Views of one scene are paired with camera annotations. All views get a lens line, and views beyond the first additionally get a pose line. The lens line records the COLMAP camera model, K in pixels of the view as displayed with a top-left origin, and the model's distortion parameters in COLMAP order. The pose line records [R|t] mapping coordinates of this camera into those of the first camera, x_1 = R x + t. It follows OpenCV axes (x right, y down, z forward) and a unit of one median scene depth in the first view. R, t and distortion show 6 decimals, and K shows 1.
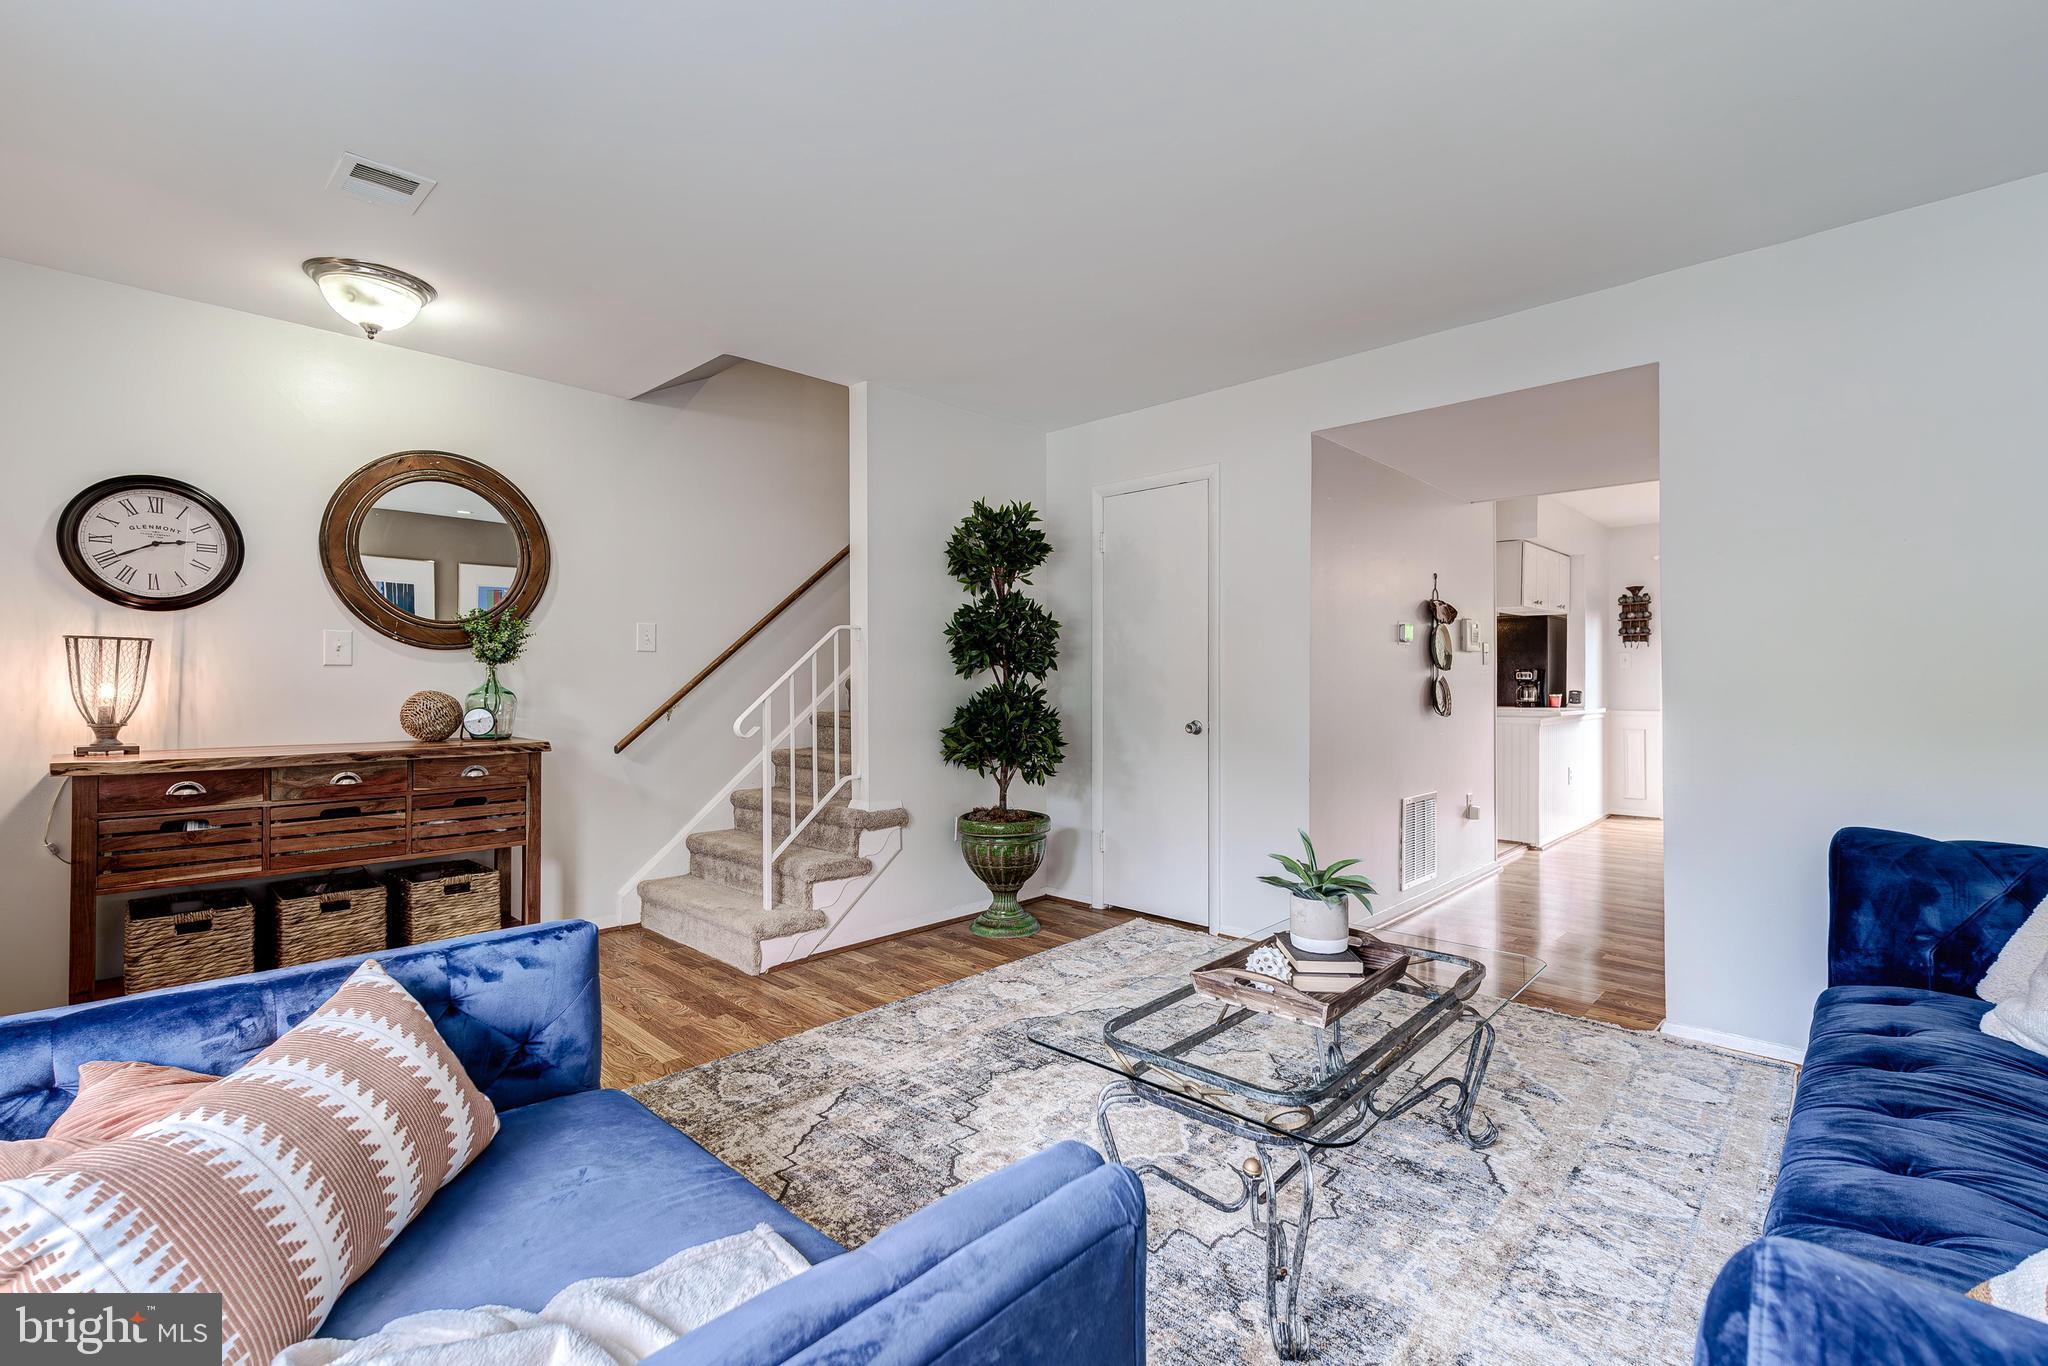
lens RADIAL K [[901.2, 0, 1031.2], [0, 901.2, 683.4], [0, 0, 1]] dist [0.006304, -0.000087]
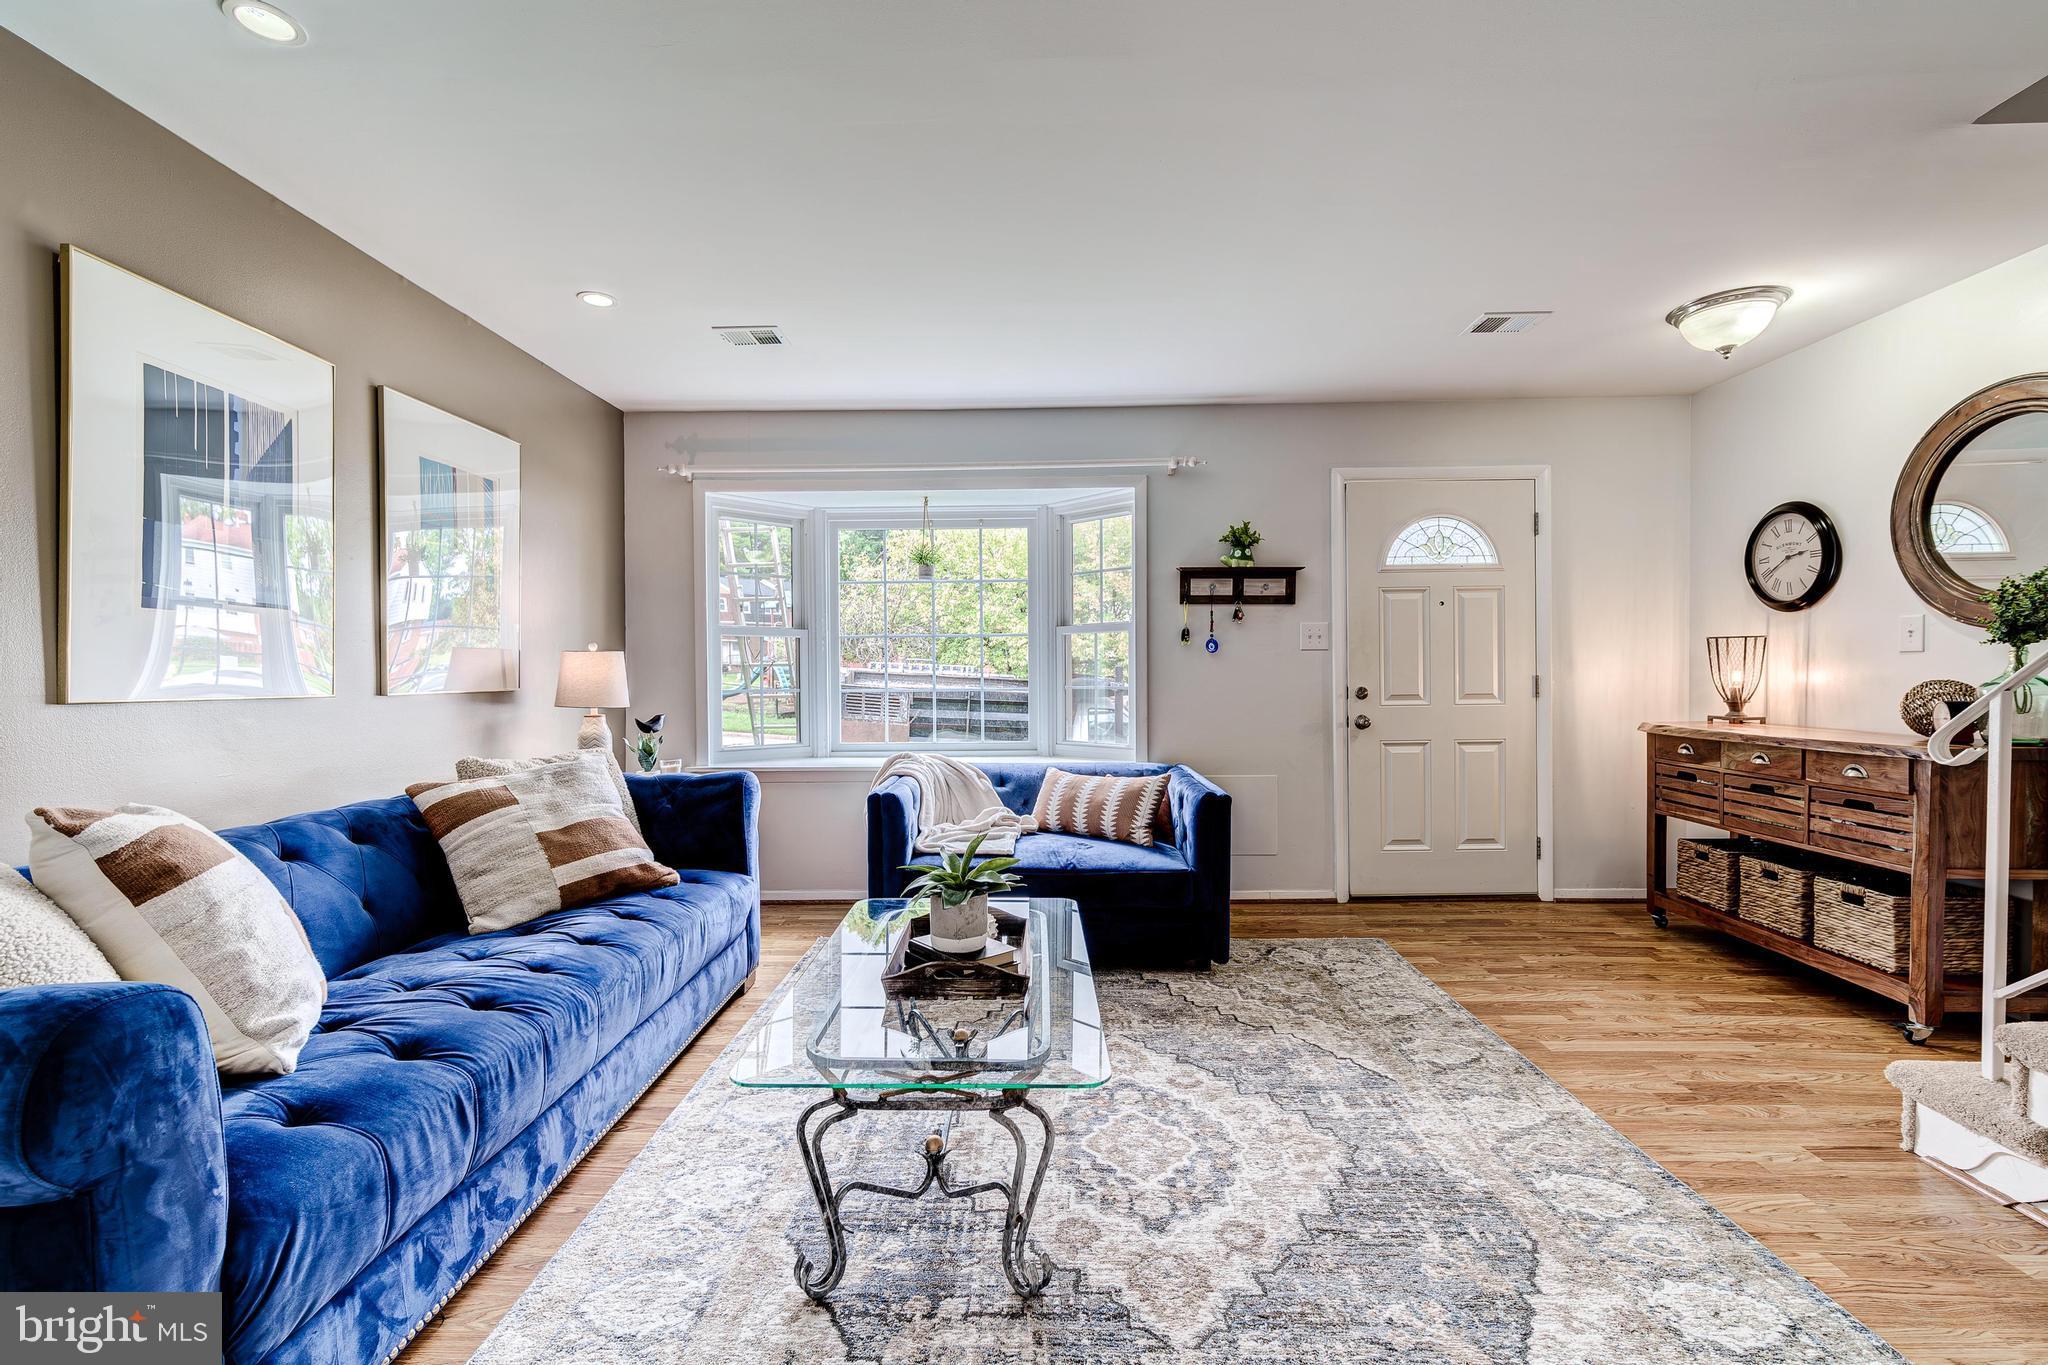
lens RADIAL K [[885.5, 0, 1029.4], [0, 885.5, 684.1], [0, 0, 1]] dist [0.003600, 0.000747]
pose [[-0.737881, 0.013298, -0.674799, 0.497266], [0.002821, 0.999858, 0.016619, -0.003385], [0.674924, 0.010359, -0.737814, 0.965386]]
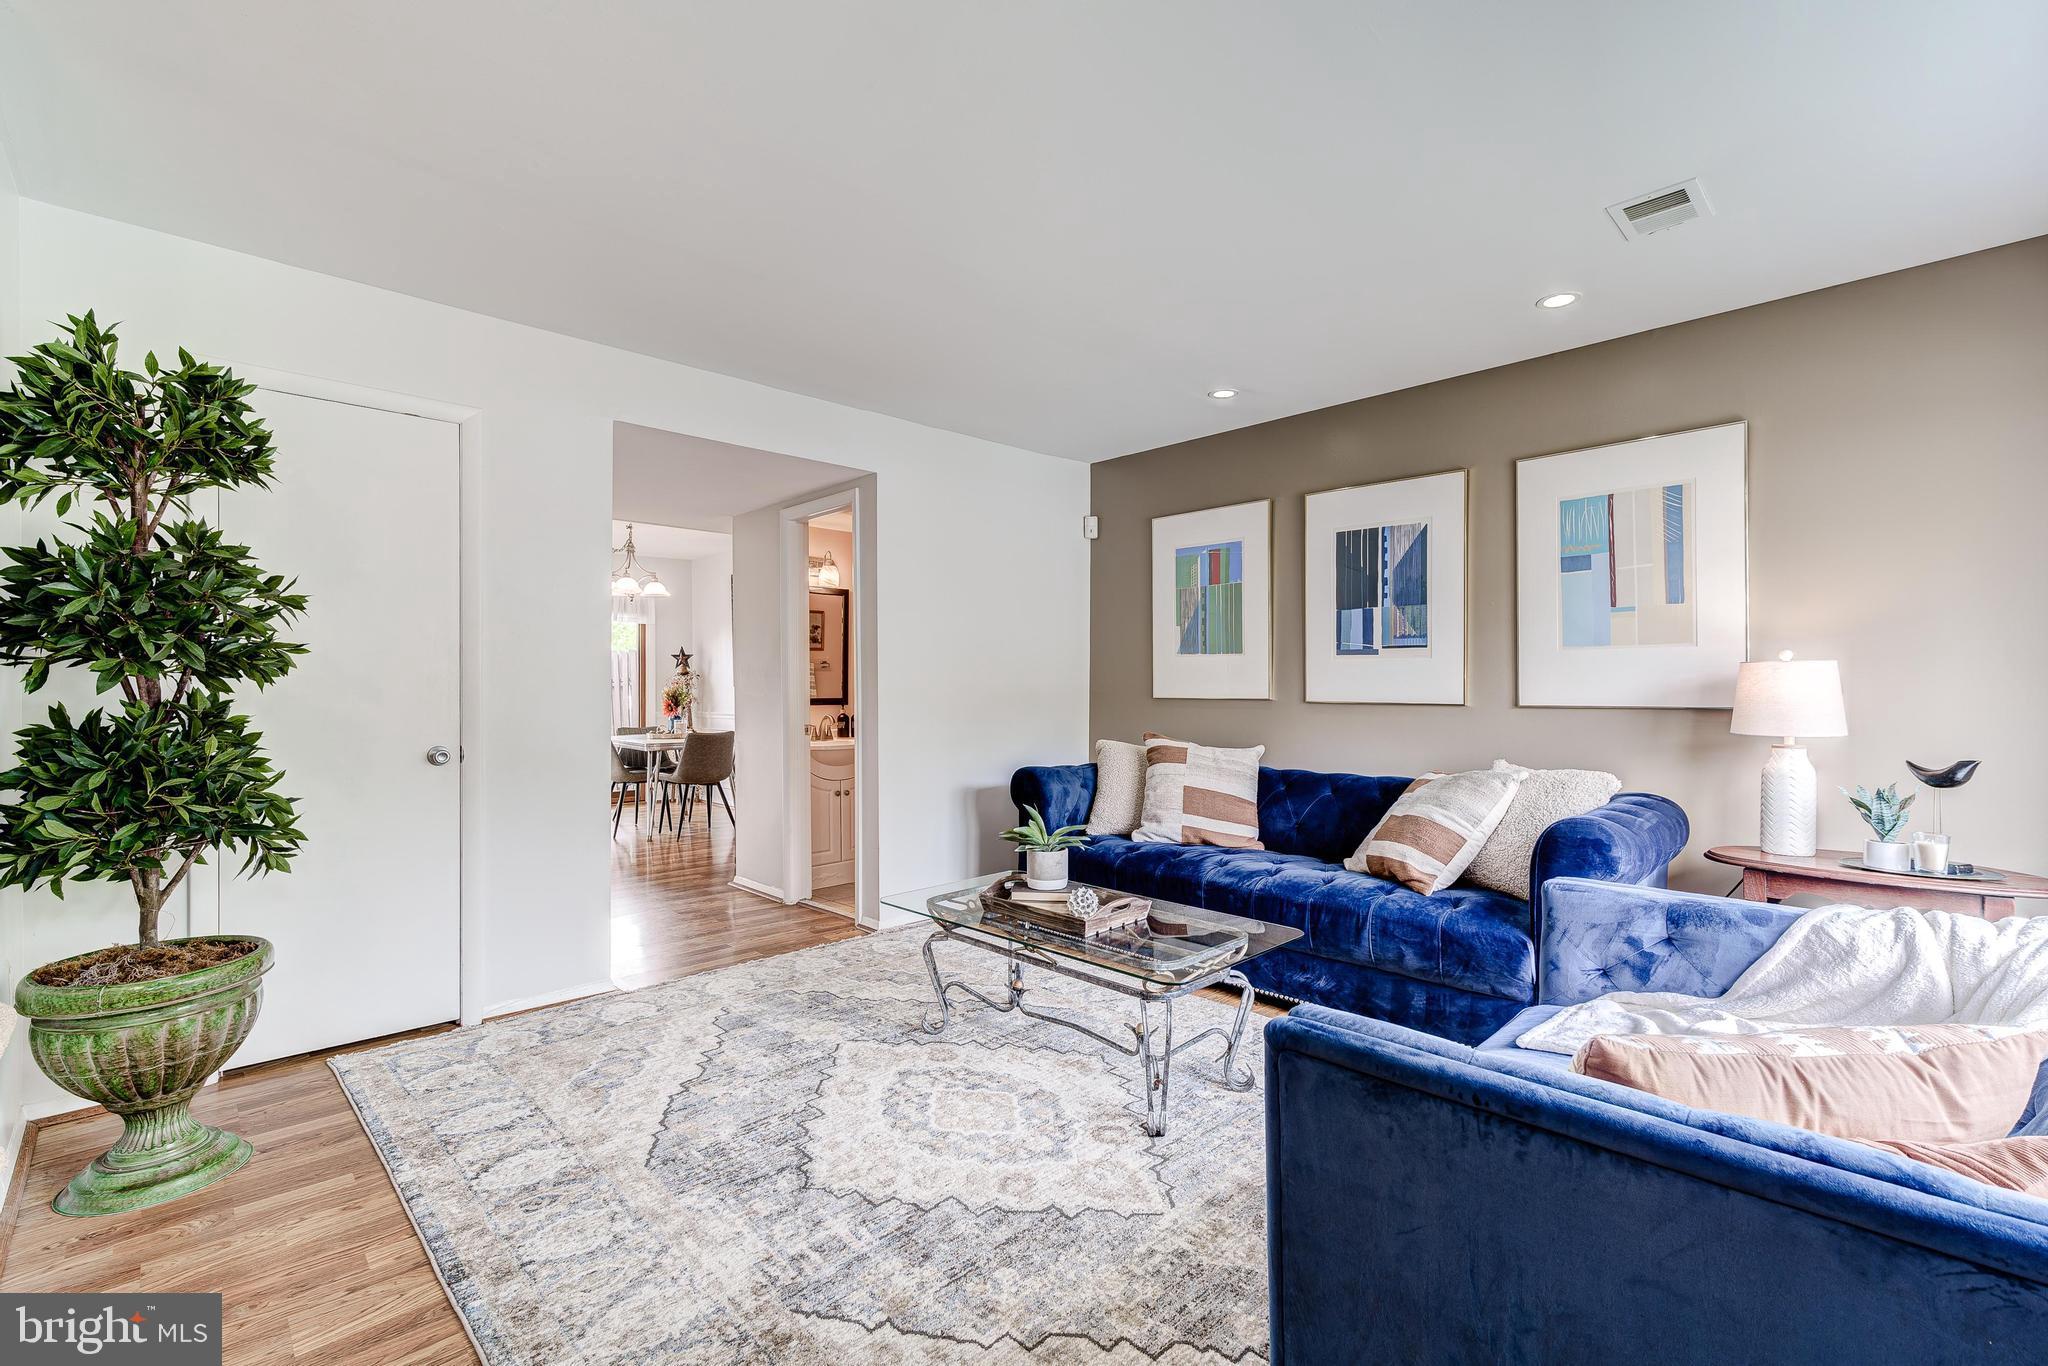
lens RADIAL K [[885.5, 0, 1020.1], [0, 885.5, 701.9], [0, 0, 1]] dist [0.003600, 0.000747]
pose [[0.053046, -0.015303, 0.998475, -0.559475], [0.005031, 0.999874, 0.015057, -0.004401], [-0.998579, 0.004224, 0.053116, 0.532954]]
